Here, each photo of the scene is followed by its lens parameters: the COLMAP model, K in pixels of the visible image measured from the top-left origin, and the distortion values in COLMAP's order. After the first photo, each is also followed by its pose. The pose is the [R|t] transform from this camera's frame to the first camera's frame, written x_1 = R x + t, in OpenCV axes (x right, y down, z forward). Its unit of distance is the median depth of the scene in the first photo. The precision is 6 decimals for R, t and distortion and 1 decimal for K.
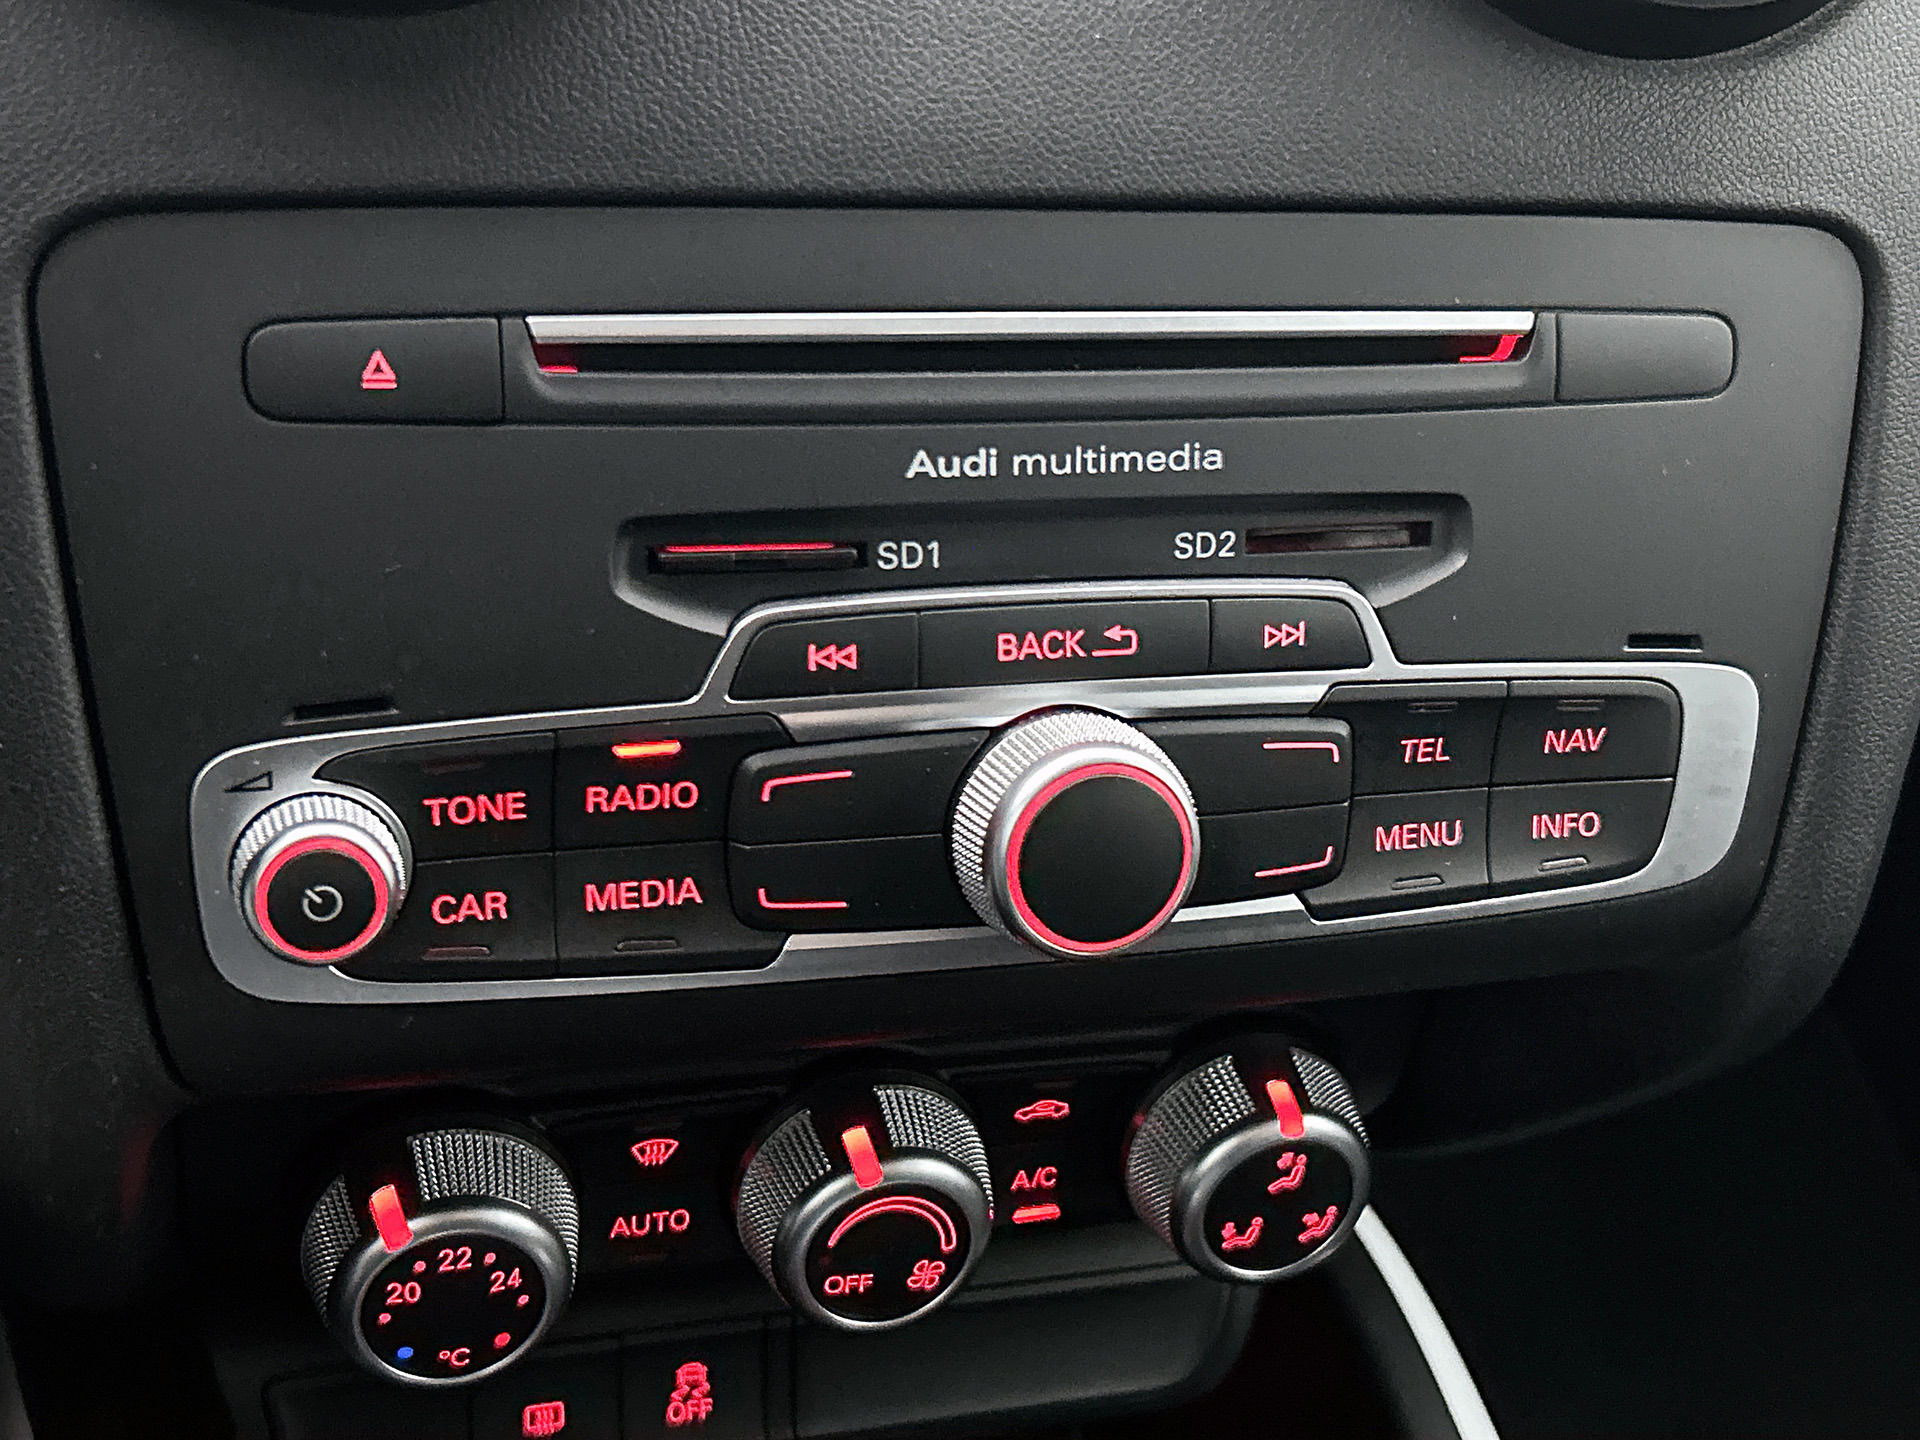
lens RADIAL K [[2555.2, 0, 996.2], [0, 2555.2, 725.8], [0, 0, 1]] dist [0.078699, 0.000000]
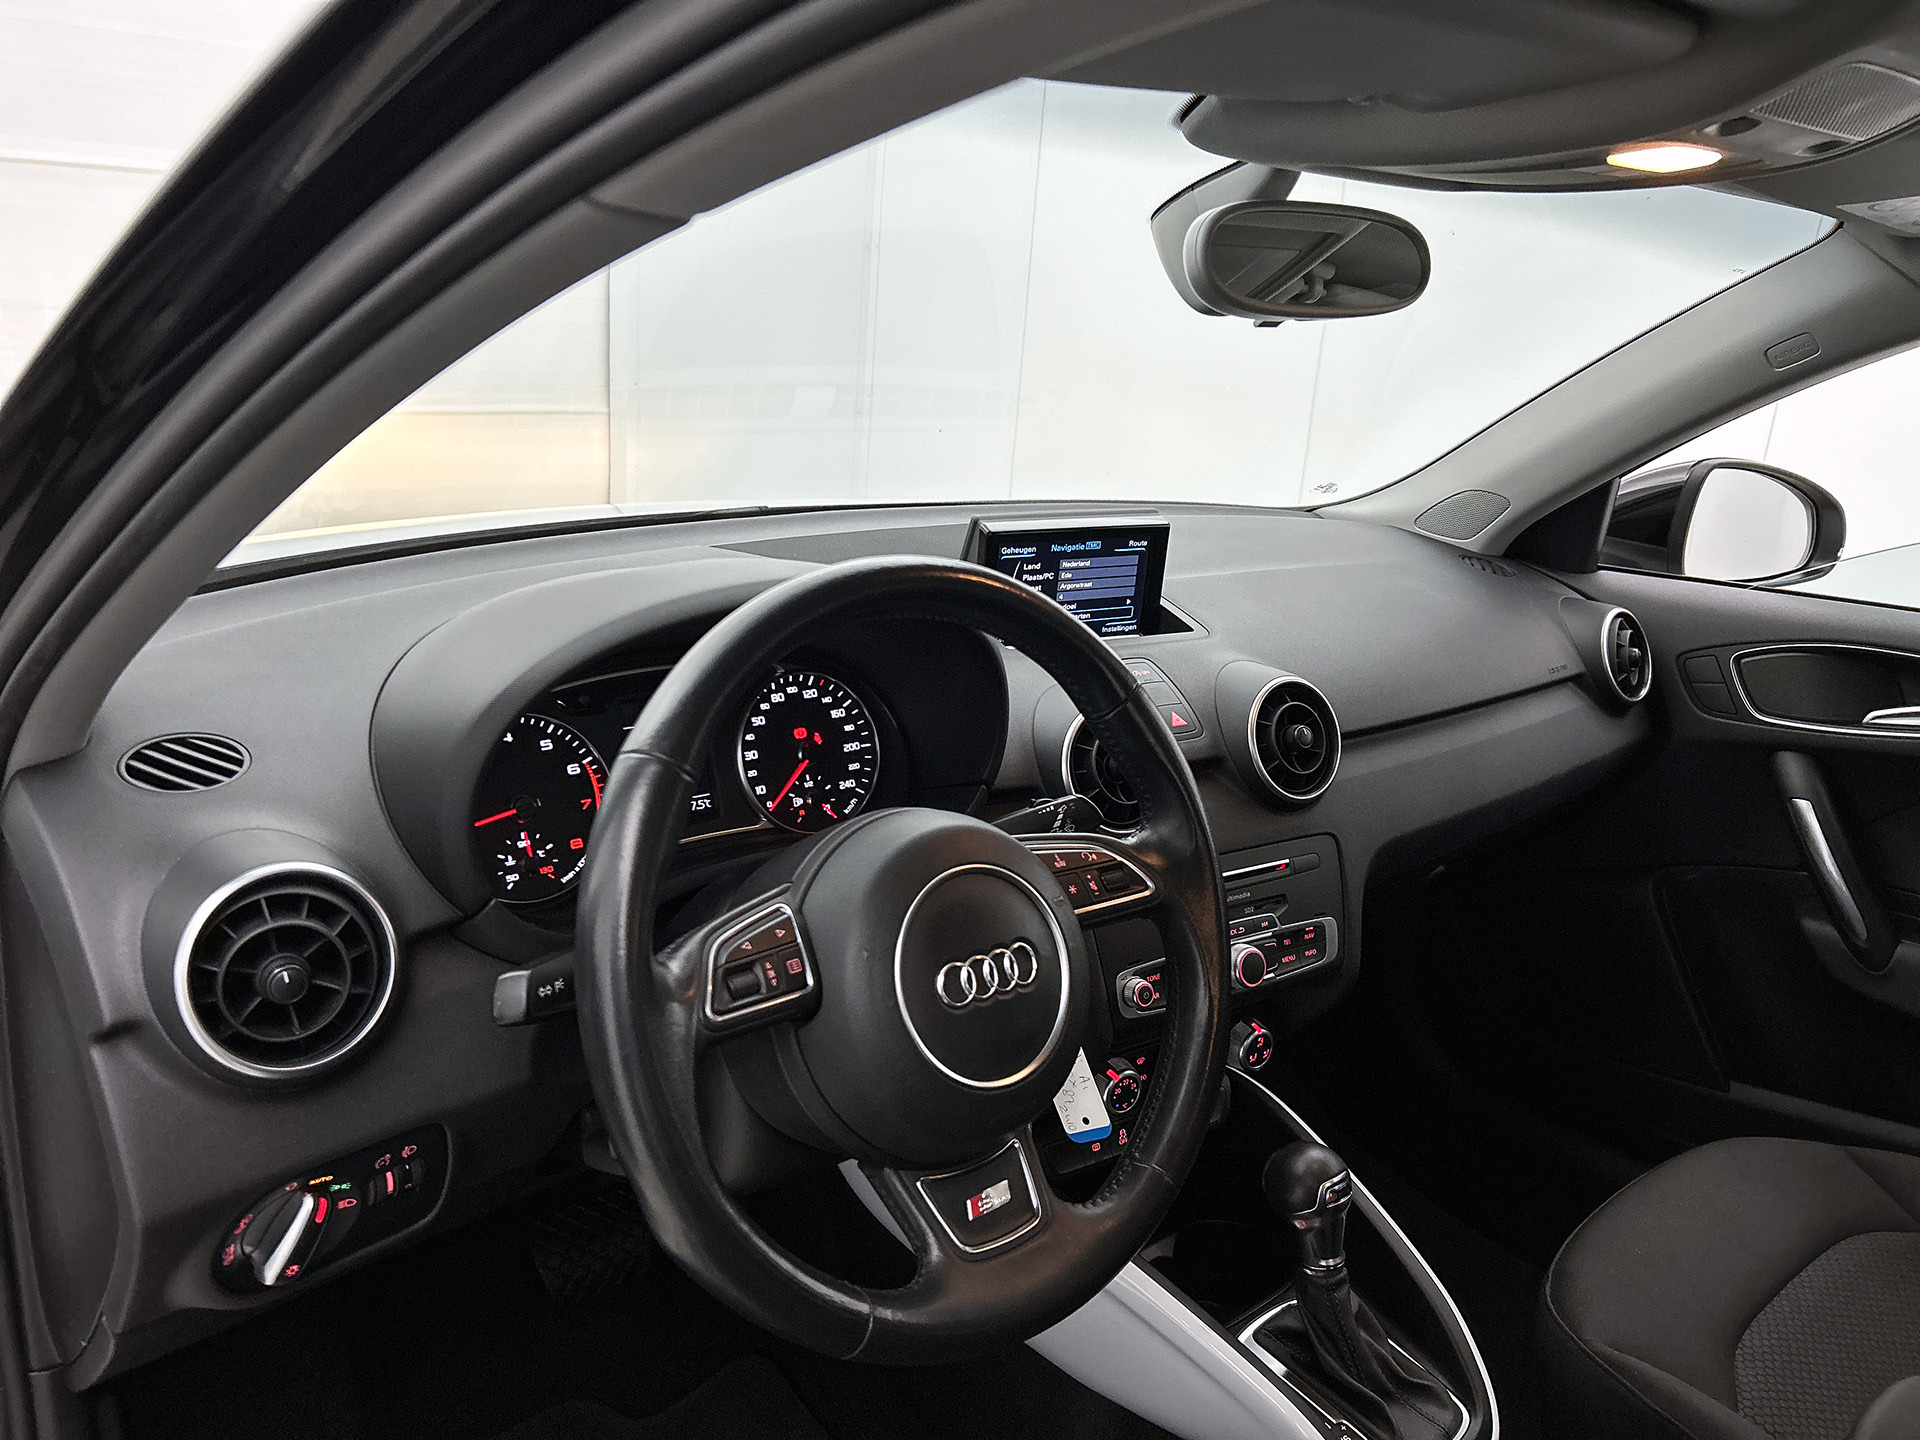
lens RADIAL K [[1480.6, 0, 967.7], [0, 1480.6, 671.6], [0, 0, 1]] dist [0.027387, -0.033747]
pose [[0.957653, -0.134850, 0.254394, -1.166482], [0.193912, 0.955187, -0.223644, 0.033609], [-0.212835, 0.263503, 0.940886, -1.900125]]
